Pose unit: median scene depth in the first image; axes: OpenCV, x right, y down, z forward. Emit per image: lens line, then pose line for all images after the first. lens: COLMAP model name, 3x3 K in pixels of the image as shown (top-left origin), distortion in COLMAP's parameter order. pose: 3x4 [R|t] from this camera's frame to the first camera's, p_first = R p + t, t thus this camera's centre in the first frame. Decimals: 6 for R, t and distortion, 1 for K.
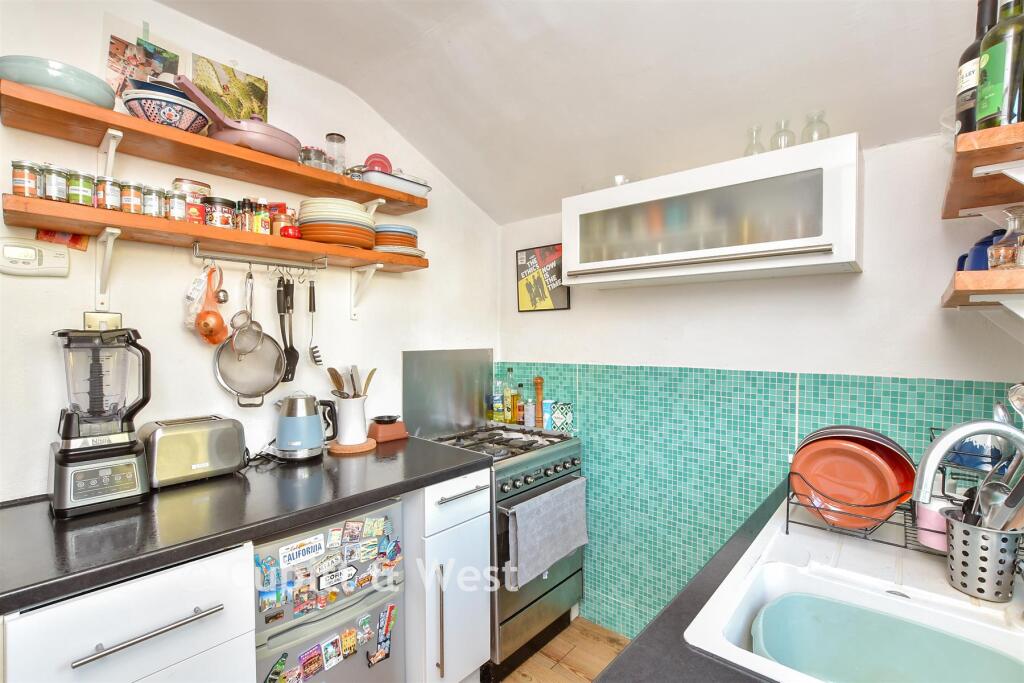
lens RADIAL K [[457.9, 0, 511.1], [0, 457.9, 347.8], [0, 0, 1]] dist [-0.019990, -0.000460]
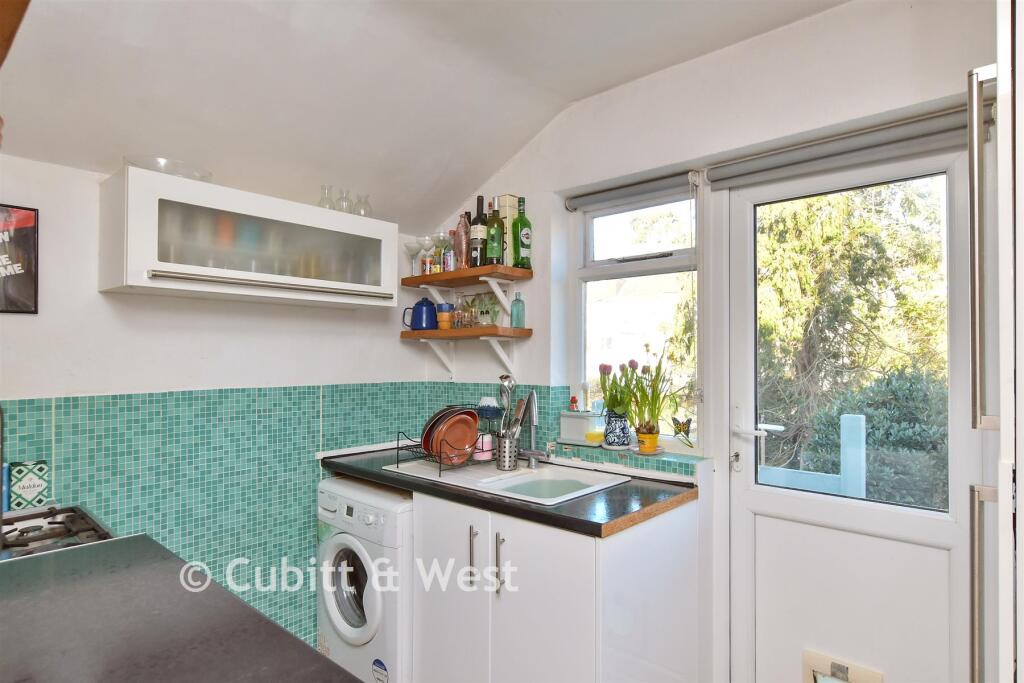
lens RADIAL K [[567.2, 0, 510.9], [0, 567.2, 344.2], [0, 0, 1]] dist [-0.002254, -0.000253]
pose [[0.018509, 0.013924, 0.999732, -0.794334], [0.018125, 0.999734, -0.014260, -0.021880], [-0.999664, 0.018385, 0.018252, 0.393266]]
